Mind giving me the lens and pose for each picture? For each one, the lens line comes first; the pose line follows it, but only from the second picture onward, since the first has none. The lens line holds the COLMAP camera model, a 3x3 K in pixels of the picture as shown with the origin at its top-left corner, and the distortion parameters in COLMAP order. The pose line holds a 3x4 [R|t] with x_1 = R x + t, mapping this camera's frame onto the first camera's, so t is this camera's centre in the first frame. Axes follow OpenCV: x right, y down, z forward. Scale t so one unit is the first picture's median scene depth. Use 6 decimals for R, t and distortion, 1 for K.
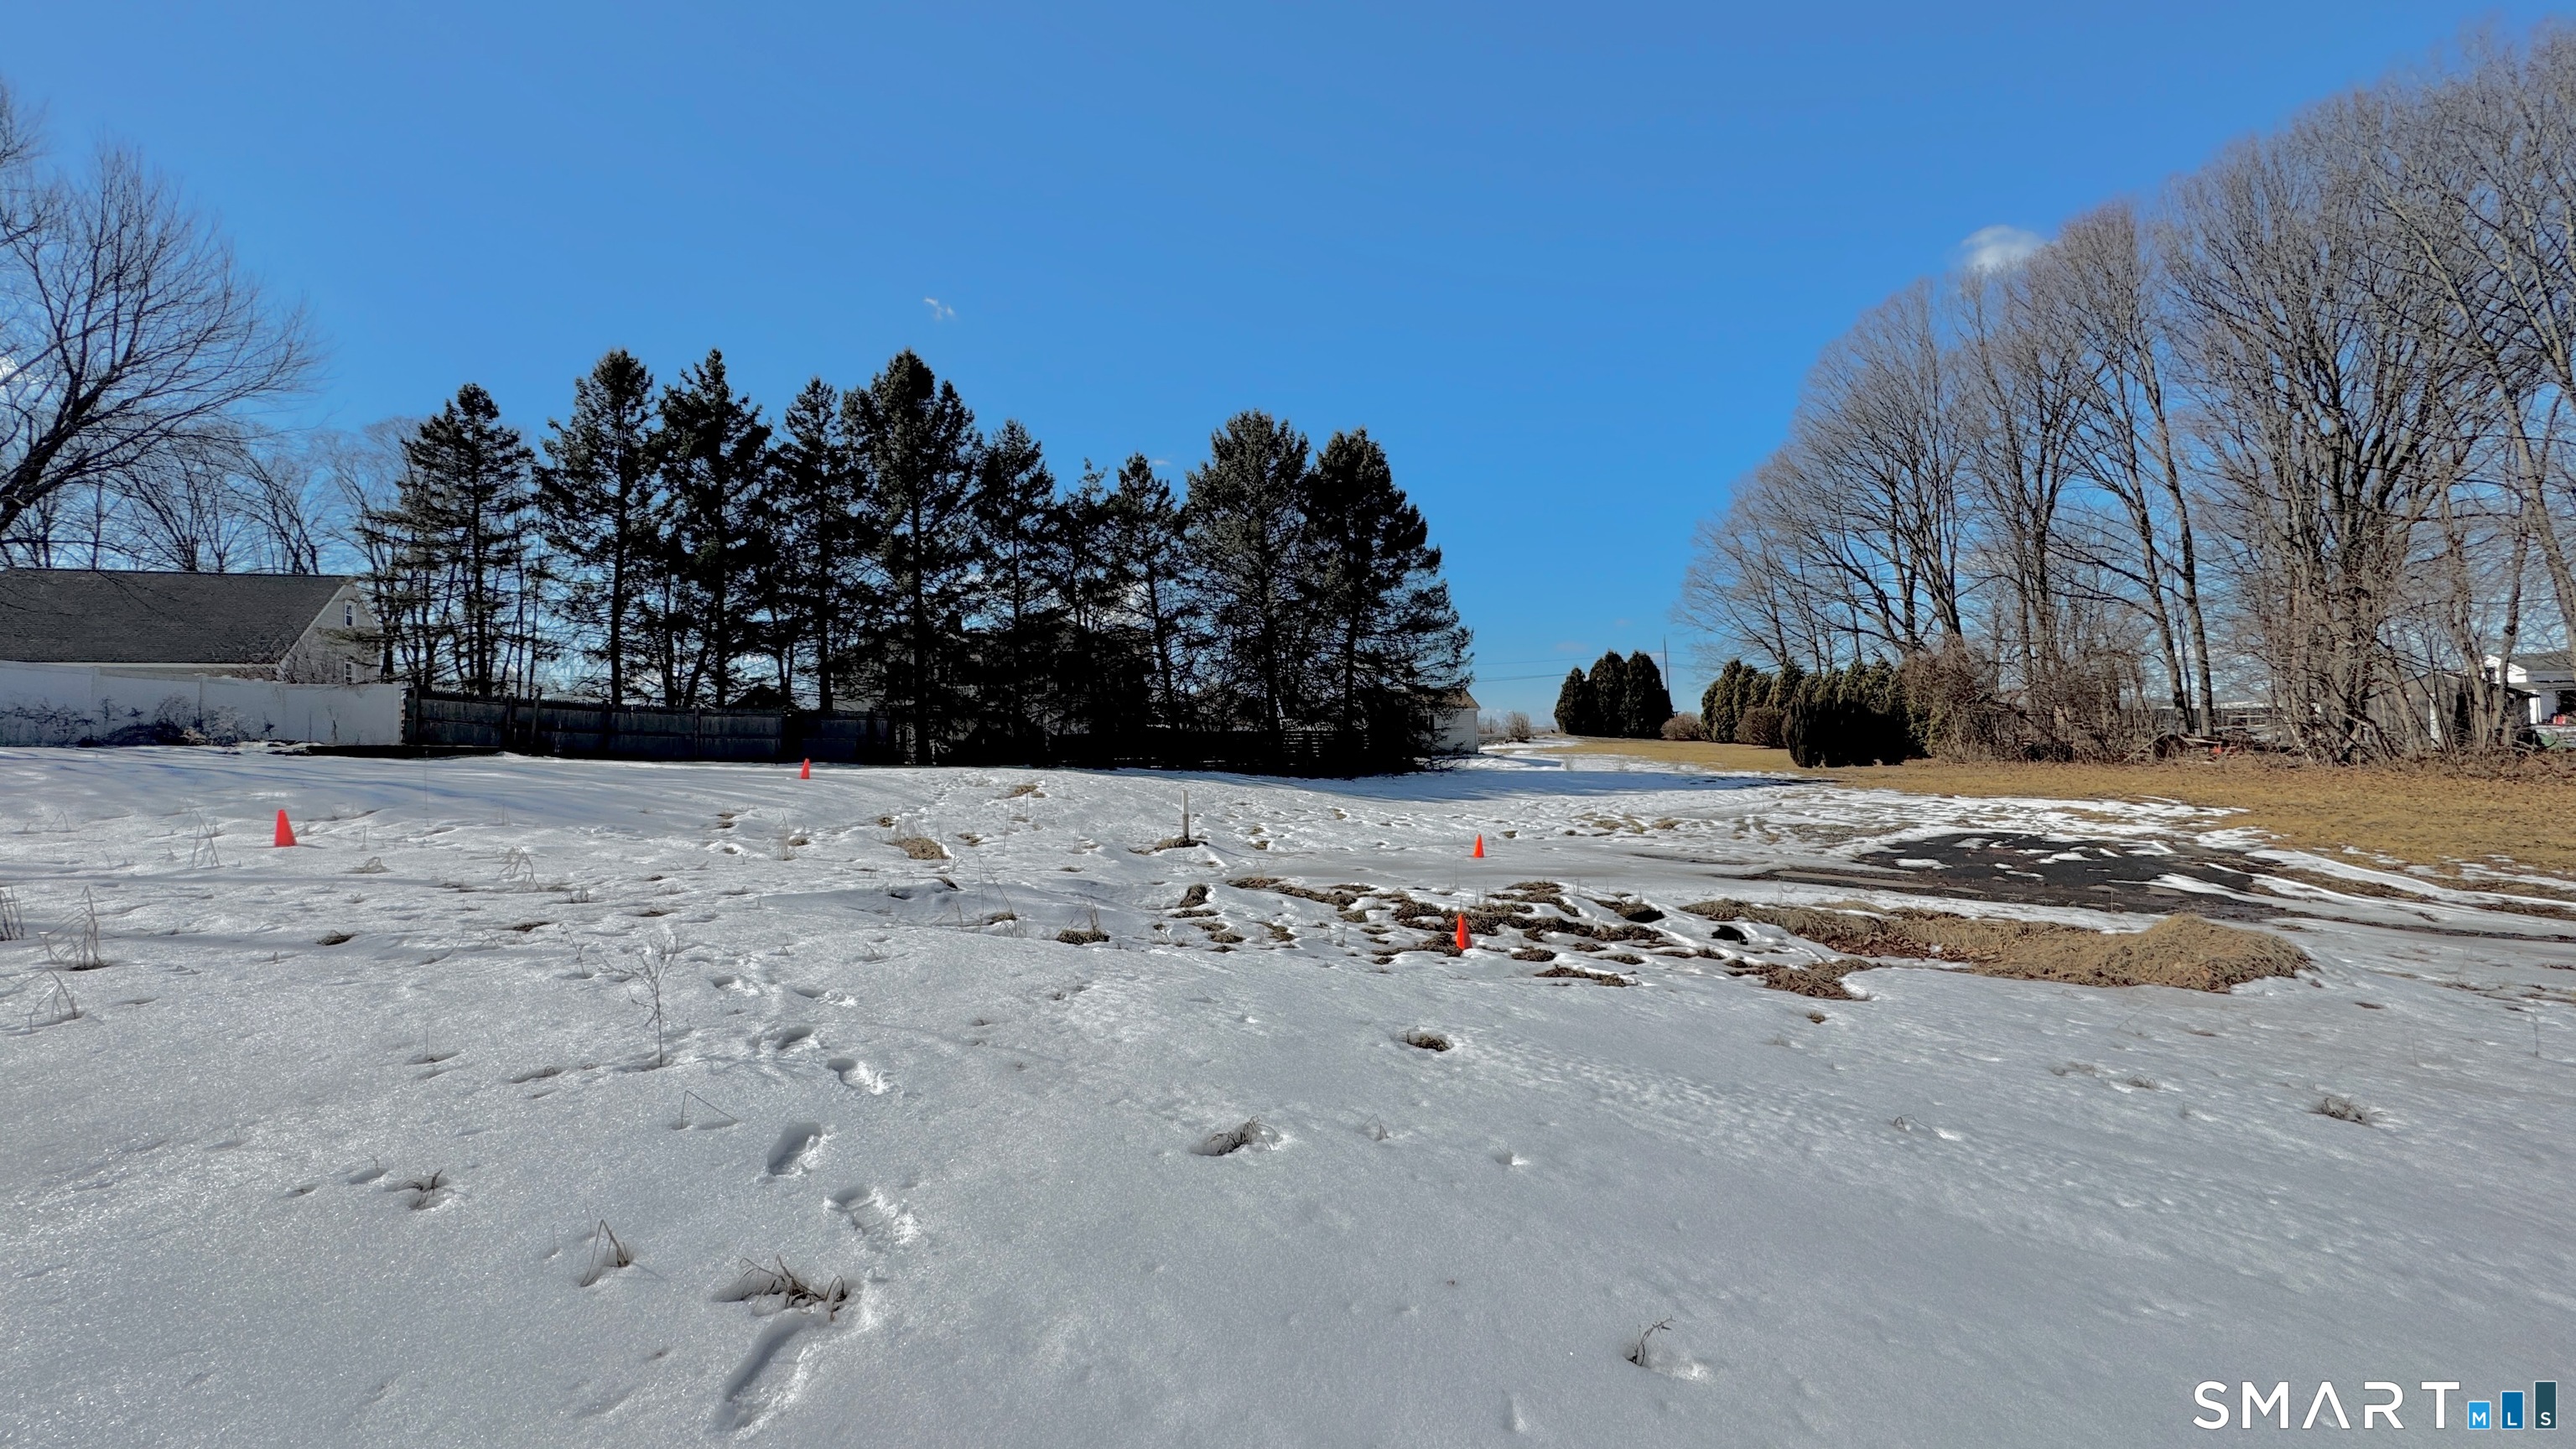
lens RADIAL K [[1038.8, 0, 1288.0], [0, 1038.8, 724.5], [0, 0, 1]] dist [0.000573, 0.000205]
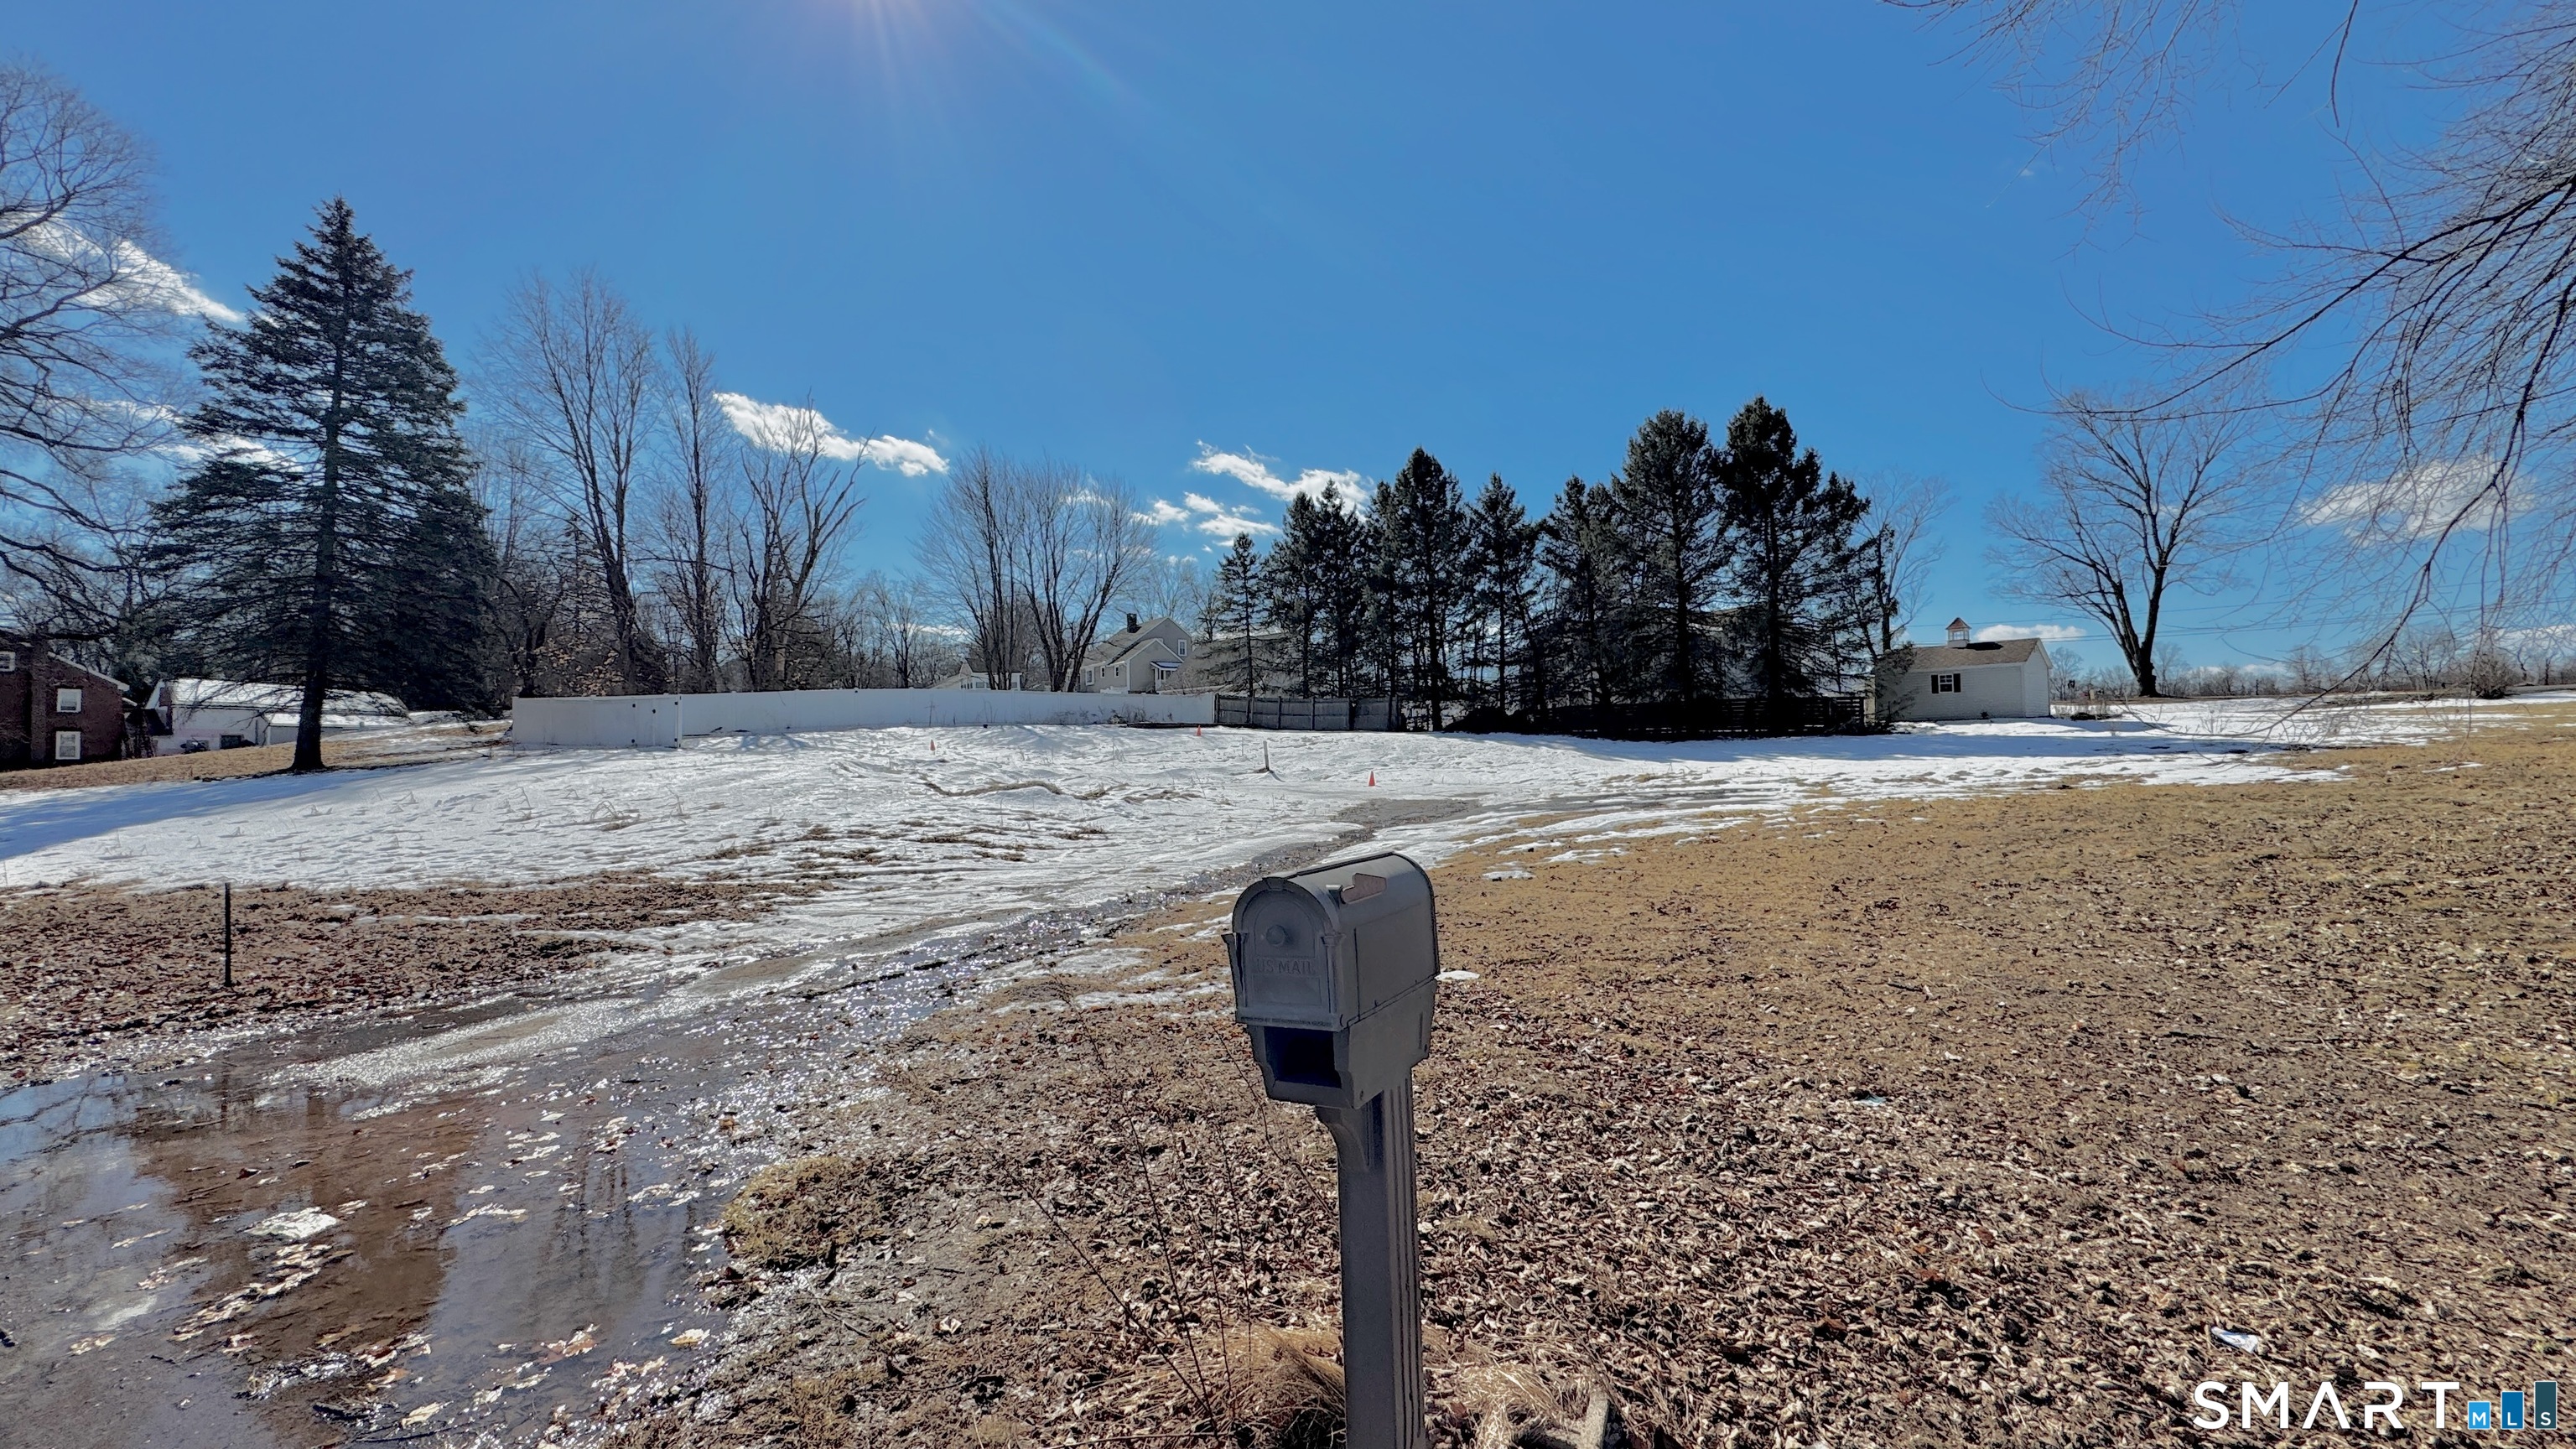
lens RADIAL K [[1038.8, 0, 1288.0], [0, 1038.8, 724.5], [0, 0, 1]] dist [0.000573, 0.000205]
pose [[0.497742, -0.012766, -0.867231, 0.818491], [0.030056, 0.999545, 0.002537, 0.019476], [0.866804, -0.027328, 0.497899, 0.097289]]
